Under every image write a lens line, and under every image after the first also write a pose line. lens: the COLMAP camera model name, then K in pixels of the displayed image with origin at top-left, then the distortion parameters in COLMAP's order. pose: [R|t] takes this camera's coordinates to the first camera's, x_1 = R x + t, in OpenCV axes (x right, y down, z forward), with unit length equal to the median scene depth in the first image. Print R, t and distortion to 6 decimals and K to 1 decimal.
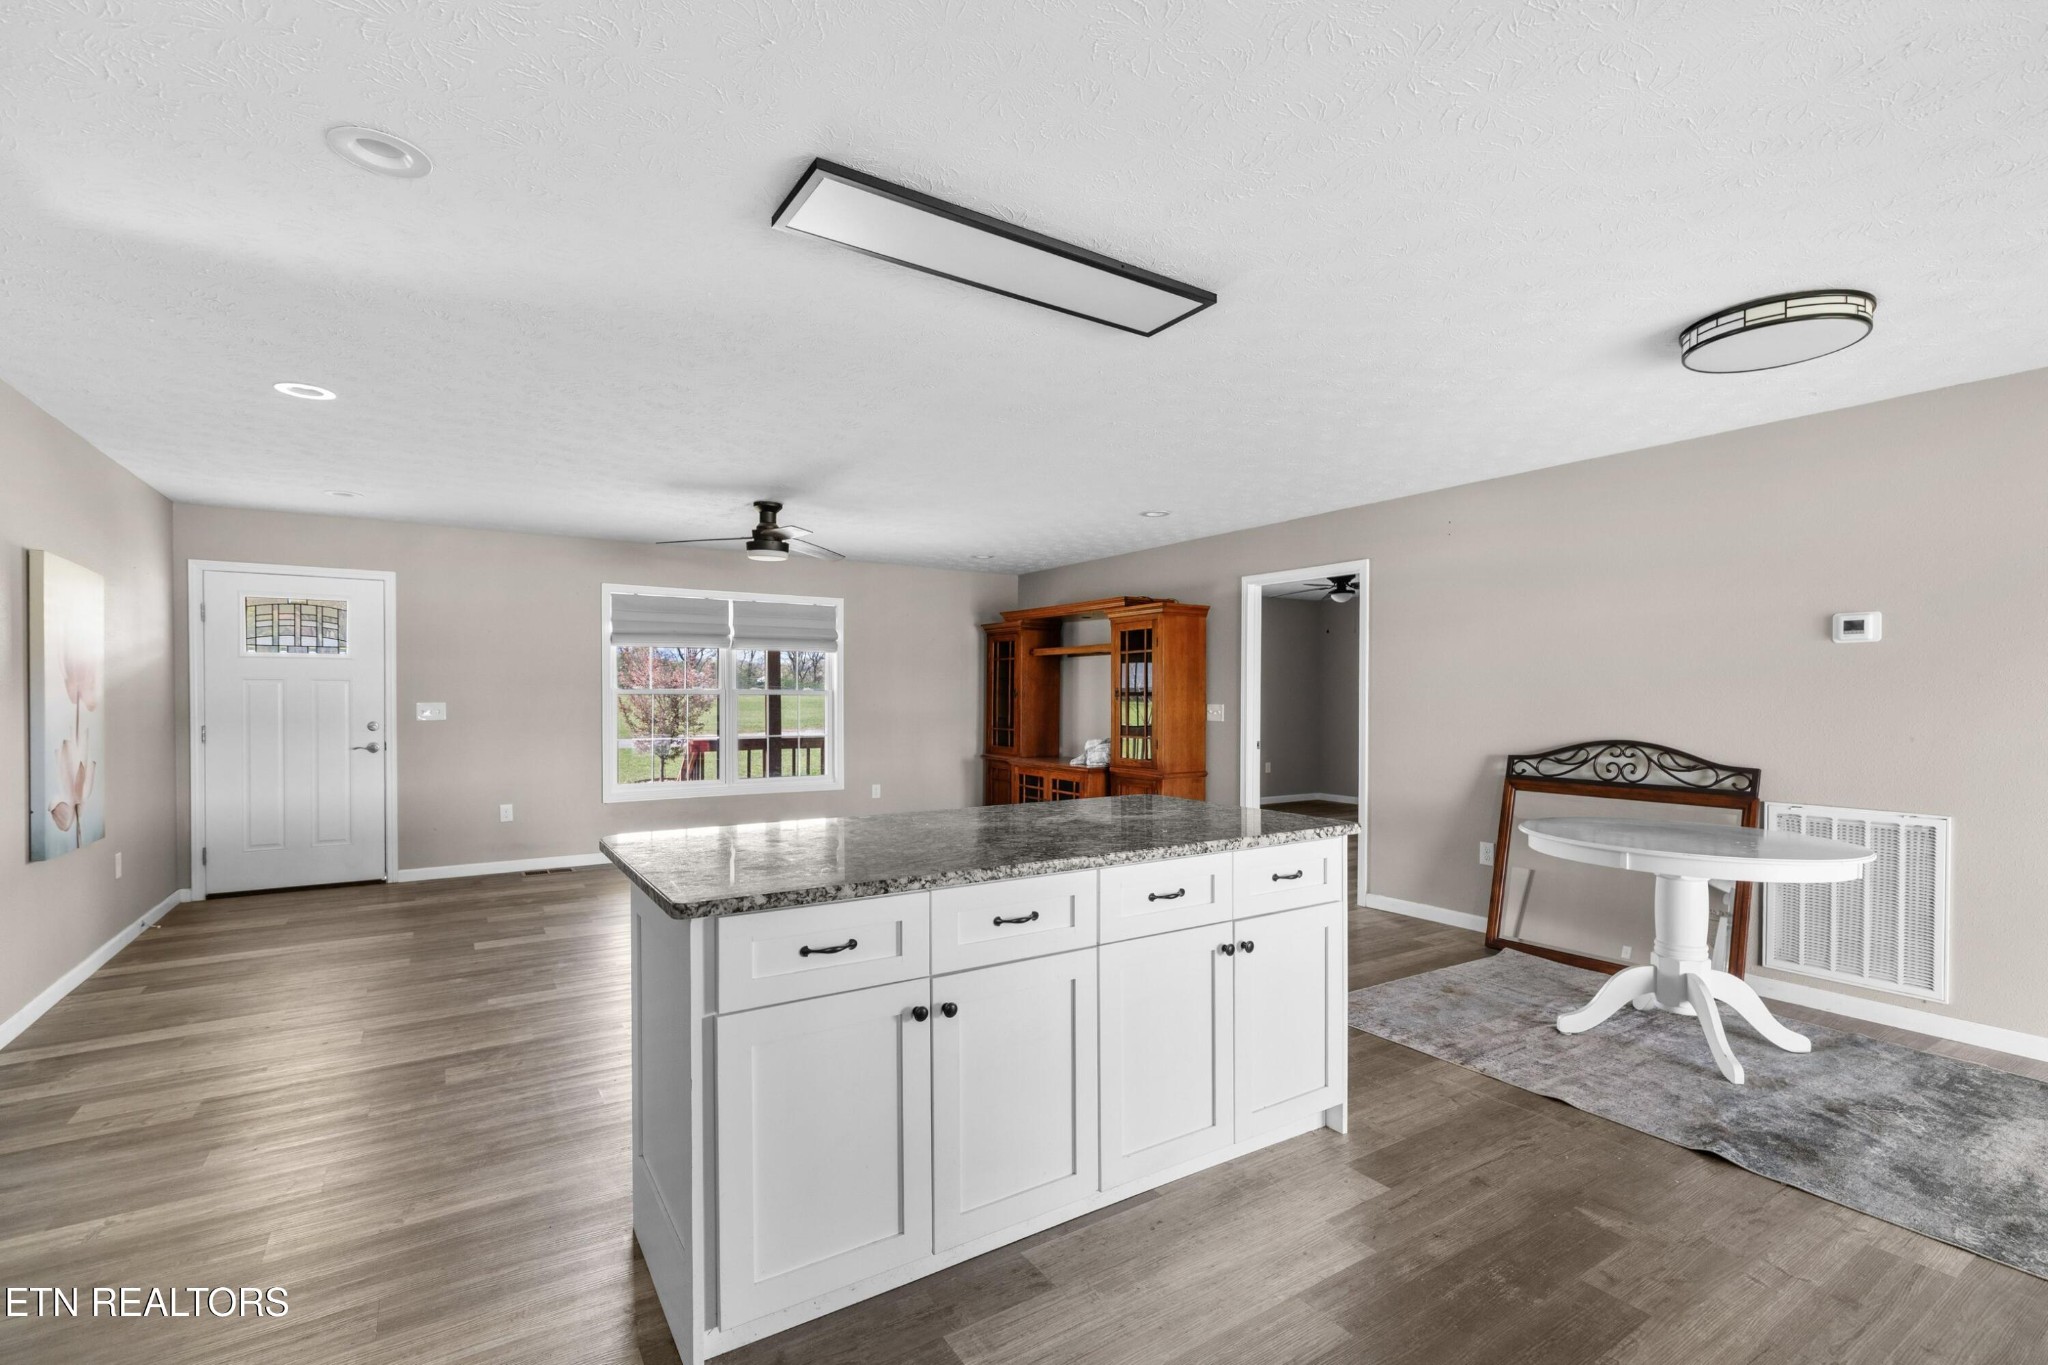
lens RADIAL K [[916.0, 0, 1024.0], [0, 916.0, 682.5], [0, 0, 1]] dist [0.003681, 0.000136]
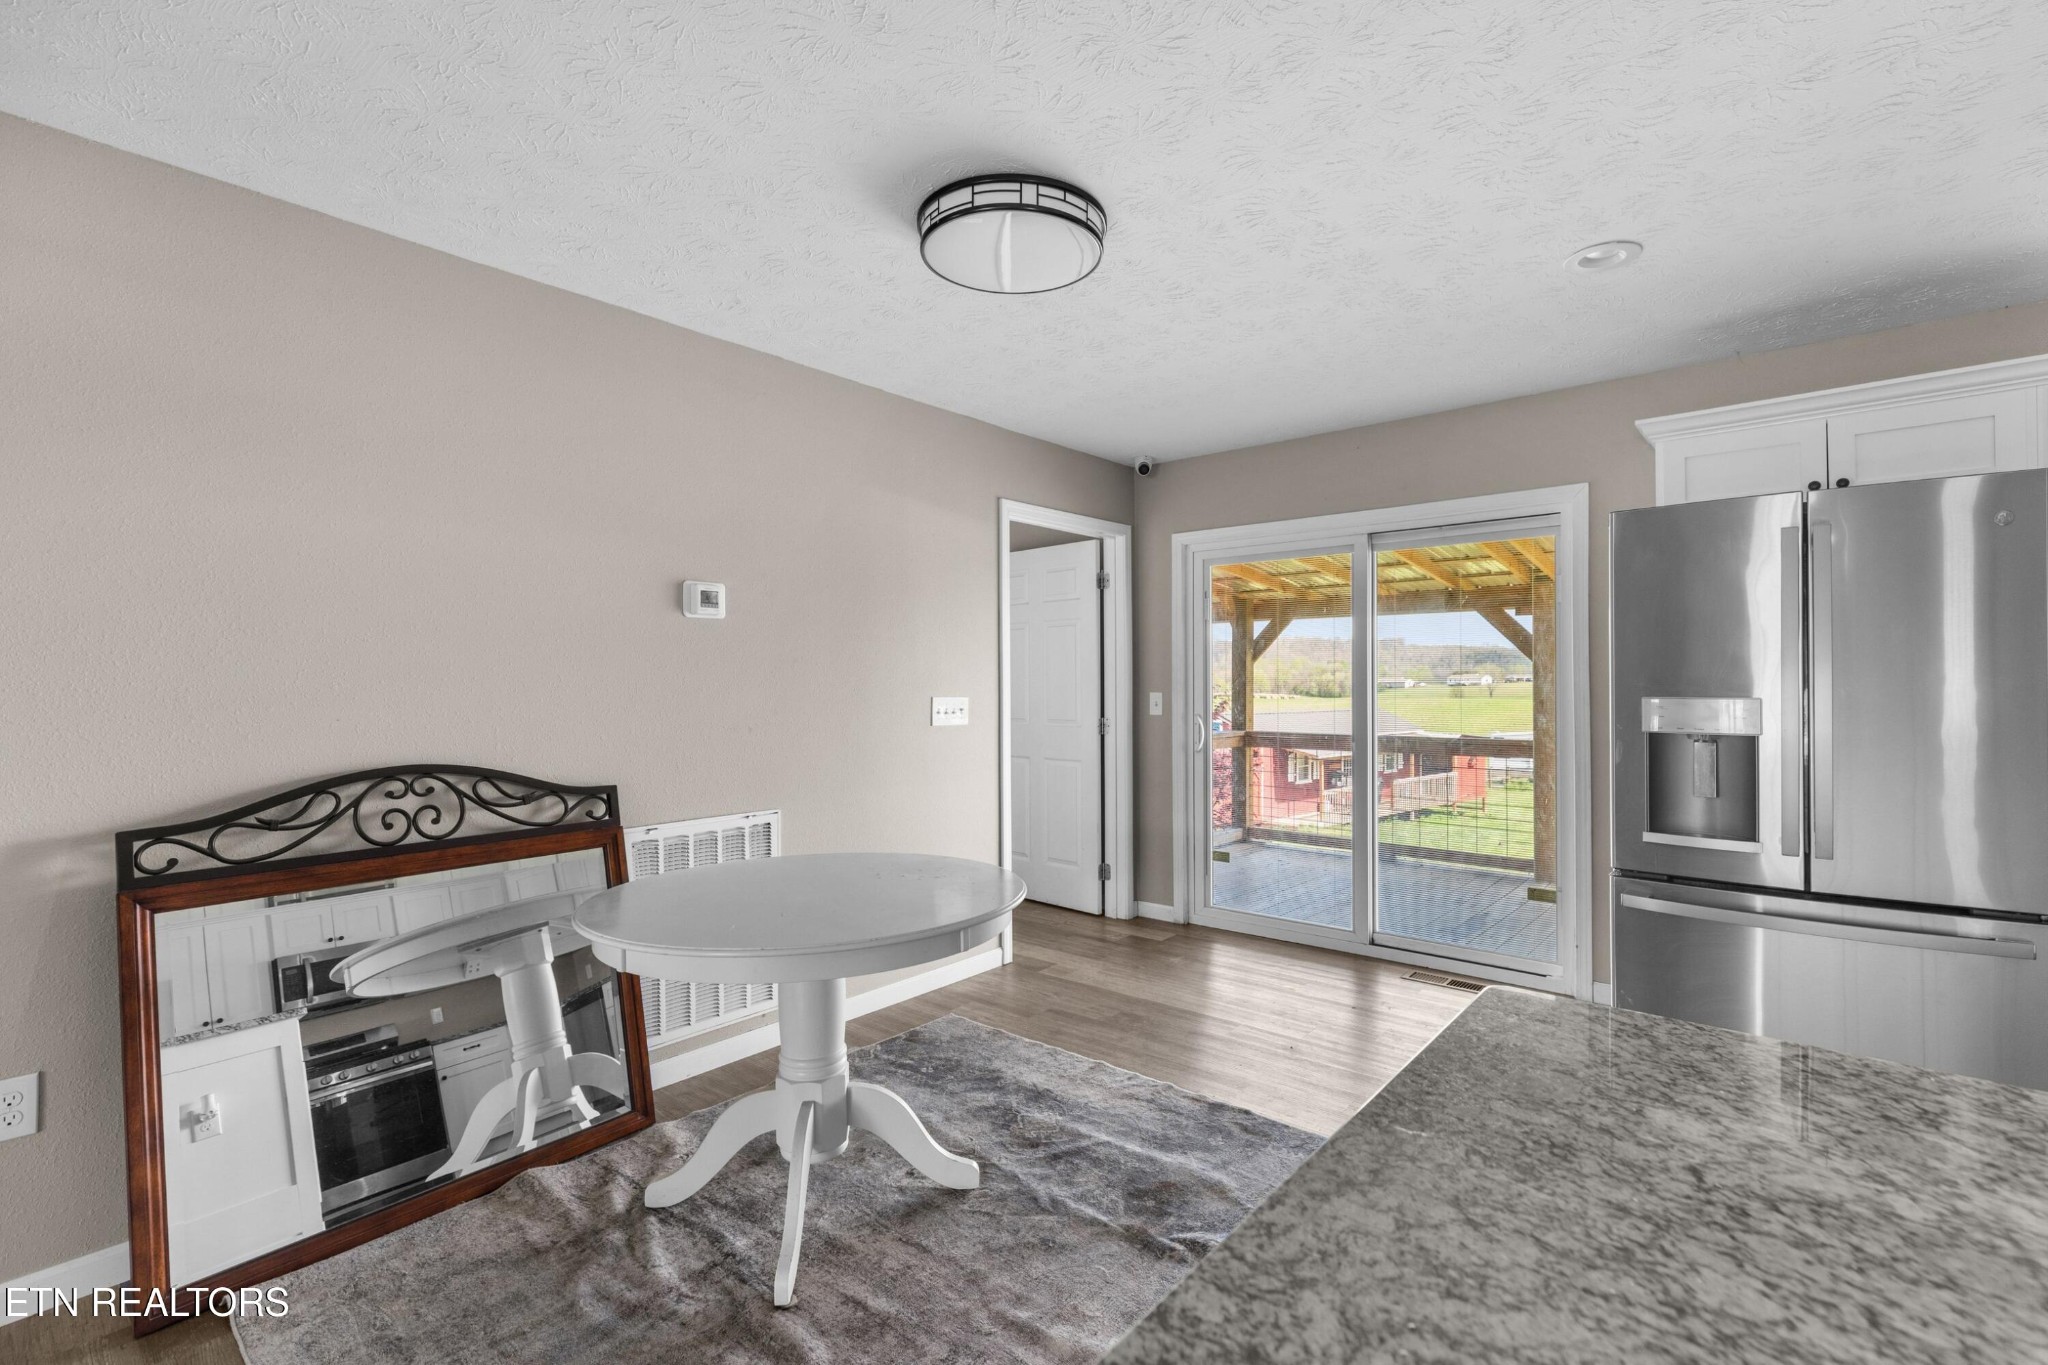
lens RADIAL K [[916.0, 0, 1024.0], [0, 916.0, 682.5], [0, 0, 1]] dist [0.003681, 0.000136]
pose [[-0.306517, 0.001697, 0.951864, 0.024952], [-0.006948, 0.999968, -0.004020, 0.013998], [-0.951840, -0.007846, -0.306495, 0.854099]]
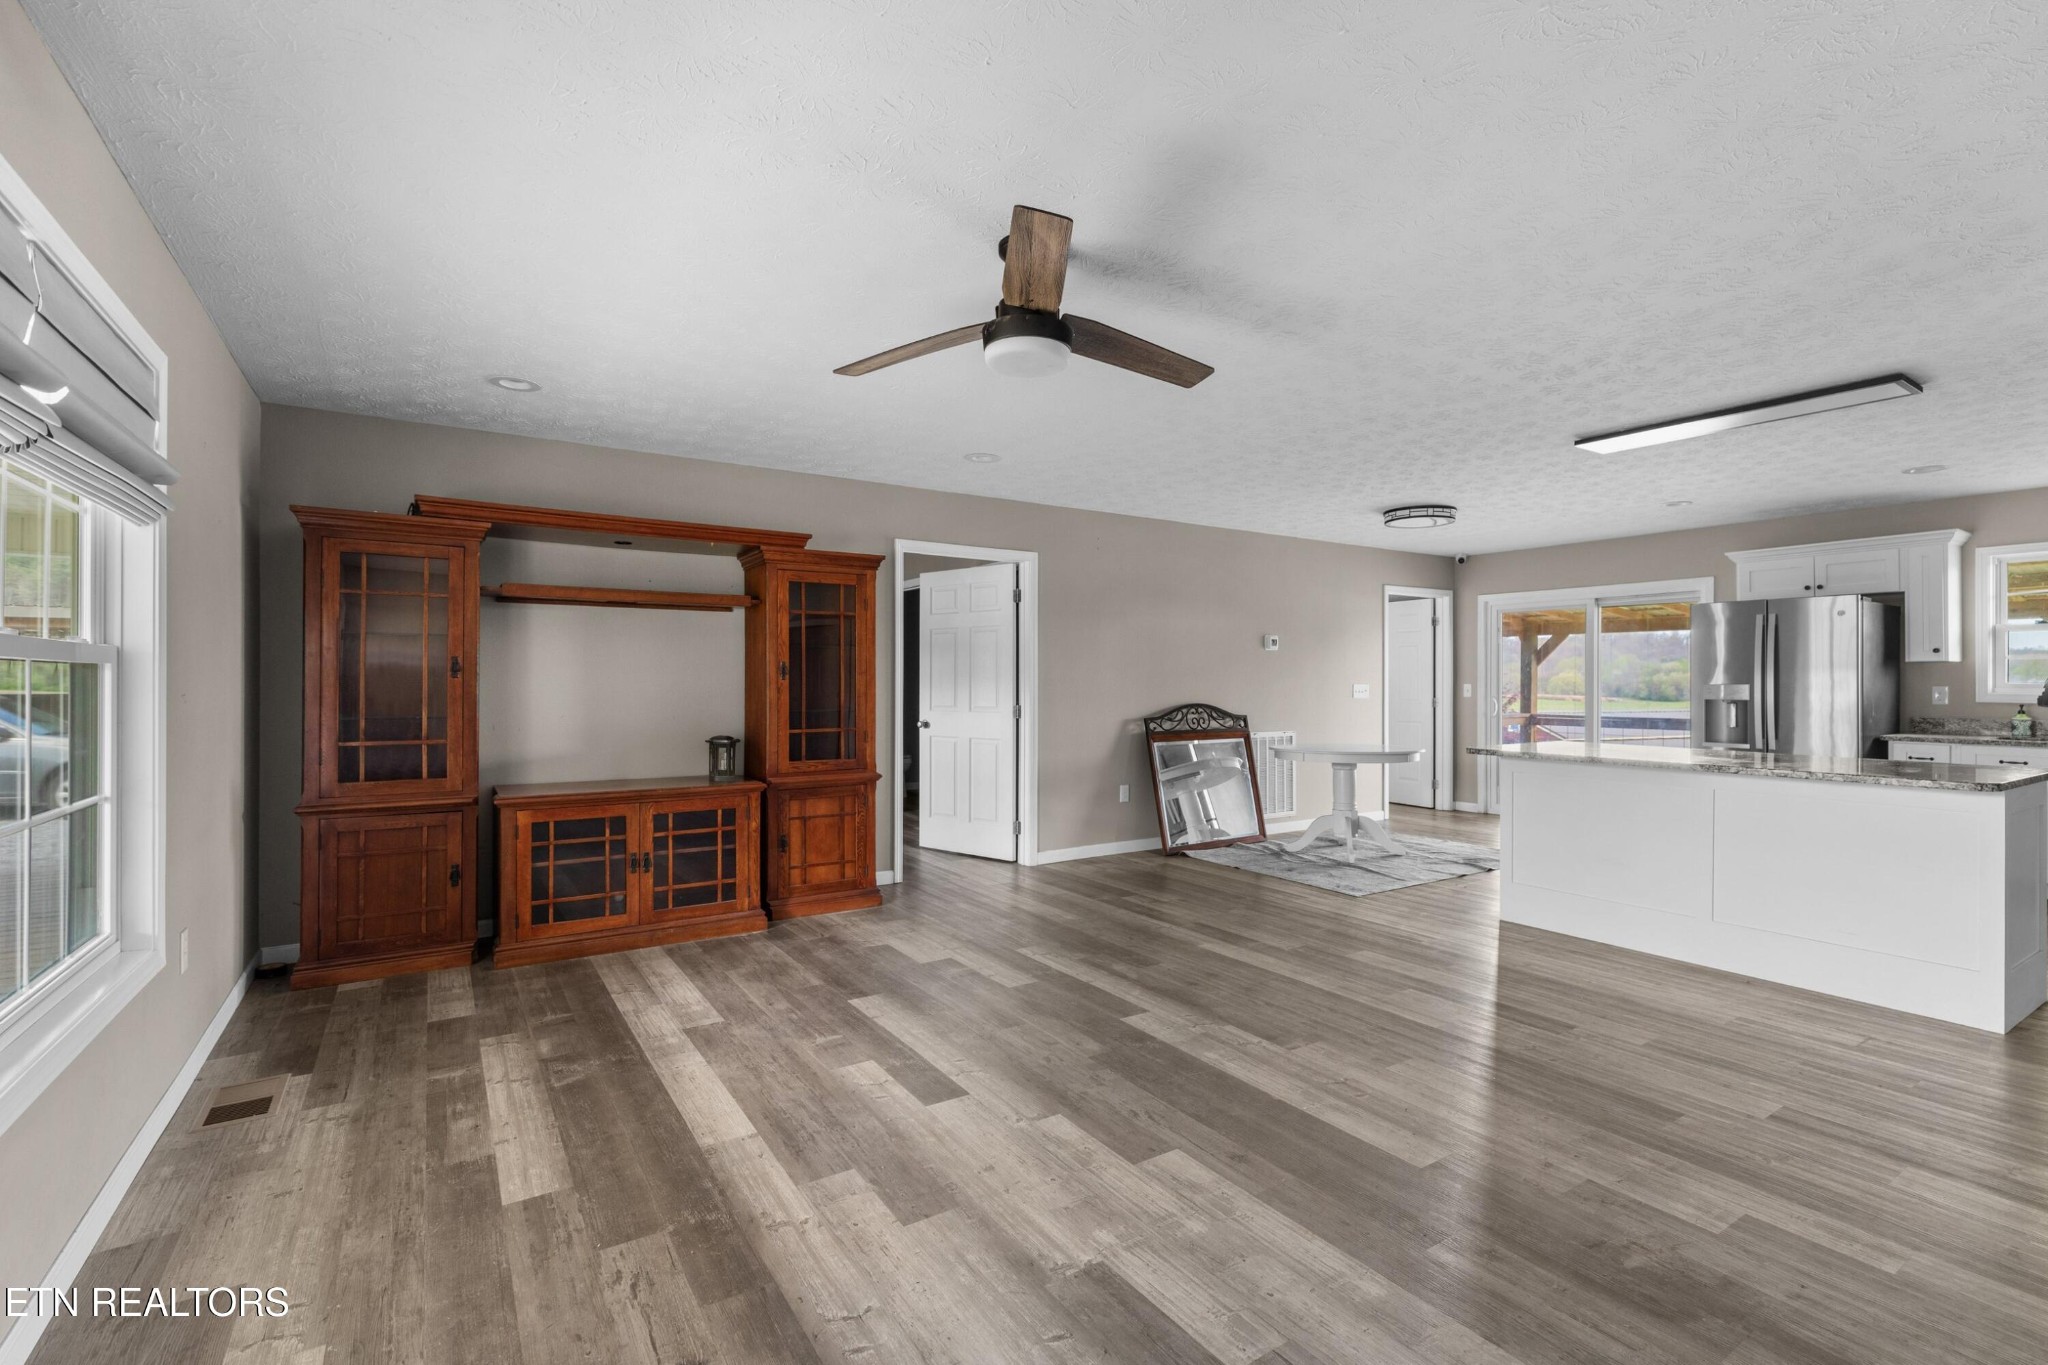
lens RADIAL K [[962.6, 0, 982.0], [0, 962.6, 678.1], [0, 0, 1]] dist [-0.022580, -0.000087]
pose [[-0.006471, 0.003260, 0.999974, -1.062079], [-0.014601, 0.999888, -0.003354, 0.030893], [-0.999872, -0.014622, -0.006423, 1.441968]]
